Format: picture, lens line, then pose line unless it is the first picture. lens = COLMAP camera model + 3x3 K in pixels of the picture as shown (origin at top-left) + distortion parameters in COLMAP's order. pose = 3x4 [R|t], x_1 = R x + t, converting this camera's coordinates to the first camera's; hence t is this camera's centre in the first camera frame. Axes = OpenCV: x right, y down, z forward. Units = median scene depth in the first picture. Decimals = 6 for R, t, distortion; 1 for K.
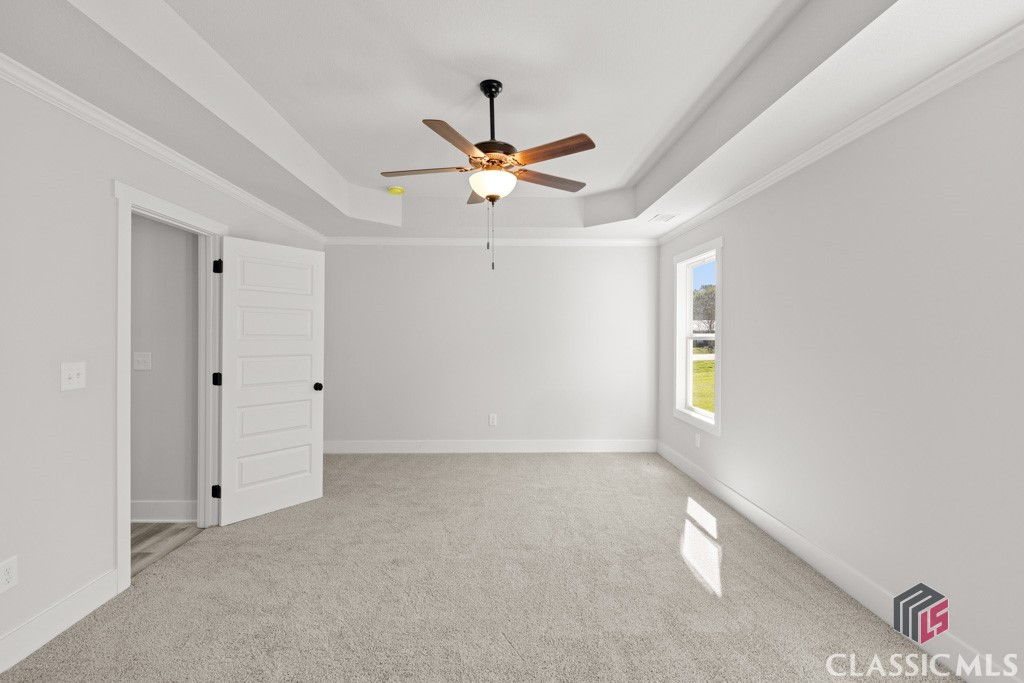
lens RADIAL K [[484.1, 0, 511.8], [0, 484.1, 331.0], [0, 0, 1]] dist [-0.001602, 0.001136]
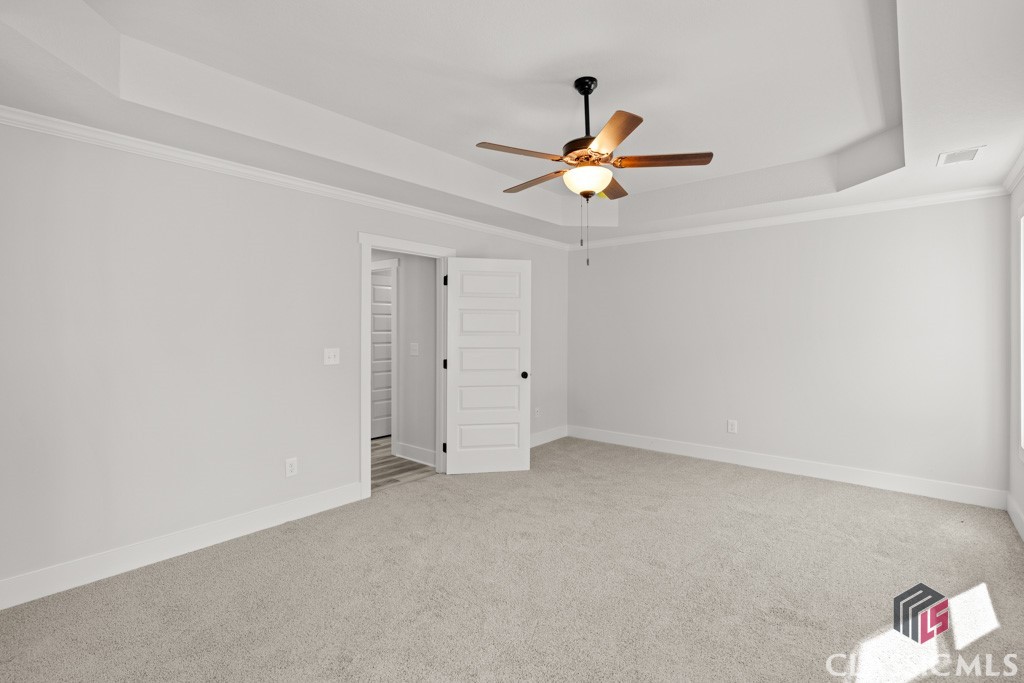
lens RADIAL K [[473.9, 0, 512.9], [0, 473.9, 321.6], [0, 0, 1]] dist [-0.001029, 0.000812]
pose [[0.745831, -0.014431, -0.665979, 0.411862], [0.006991, 0.999880, -0.013837, 0.000991], [0.666098, 0.005664, 0.745842, 0.140923]]
